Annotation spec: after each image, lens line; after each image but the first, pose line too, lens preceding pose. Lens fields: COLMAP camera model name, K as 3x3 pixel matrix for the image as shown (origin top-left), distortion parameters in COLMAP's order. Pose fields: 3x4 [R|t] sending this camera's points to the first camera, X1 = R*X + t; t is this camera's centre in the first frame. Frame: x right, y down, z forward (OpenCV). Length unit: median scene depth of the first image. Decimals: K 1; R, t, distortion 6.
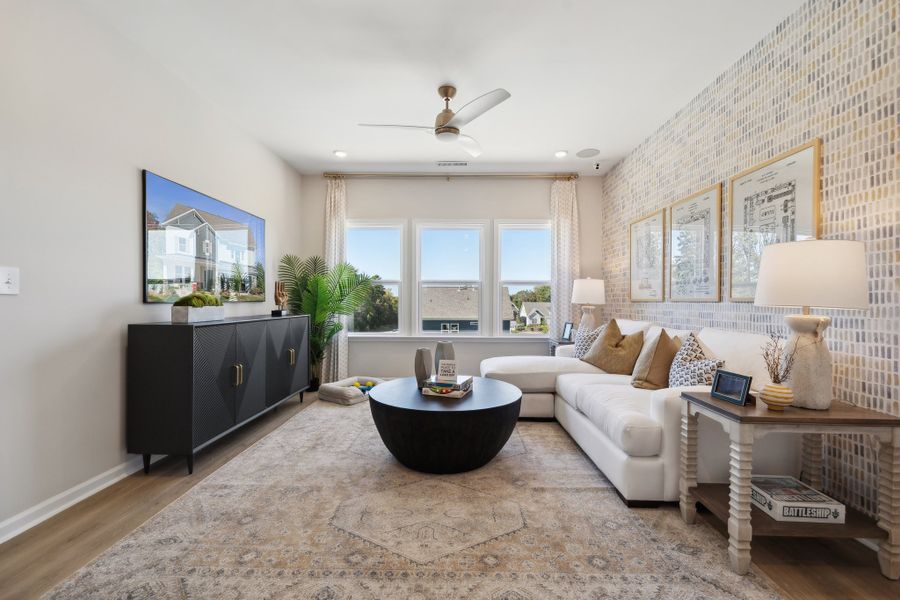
lens RADIAL K [[379.1, 0, 450.0], [0, 379.1, 300.0], [0, 0, 1]] dist [-0.001529, -0.000113]
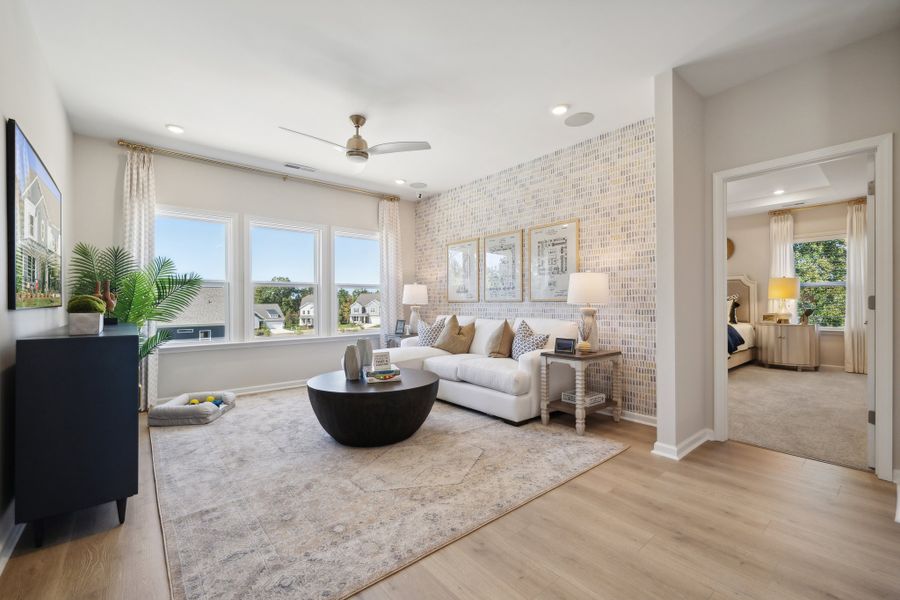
lens RADIAL K [[380.2, 0, 453.1], [0, 380.2, 297.1], [0, 0, 1]] dist [-0.003296, -0.000264]
pose [[0.758323, -0.000541, 0.651879, -0.603835], [0.007601, 0.999939, -0.008013, -0.003755], [-0.651835, 0.011032, 0.758281, -0.057437]]
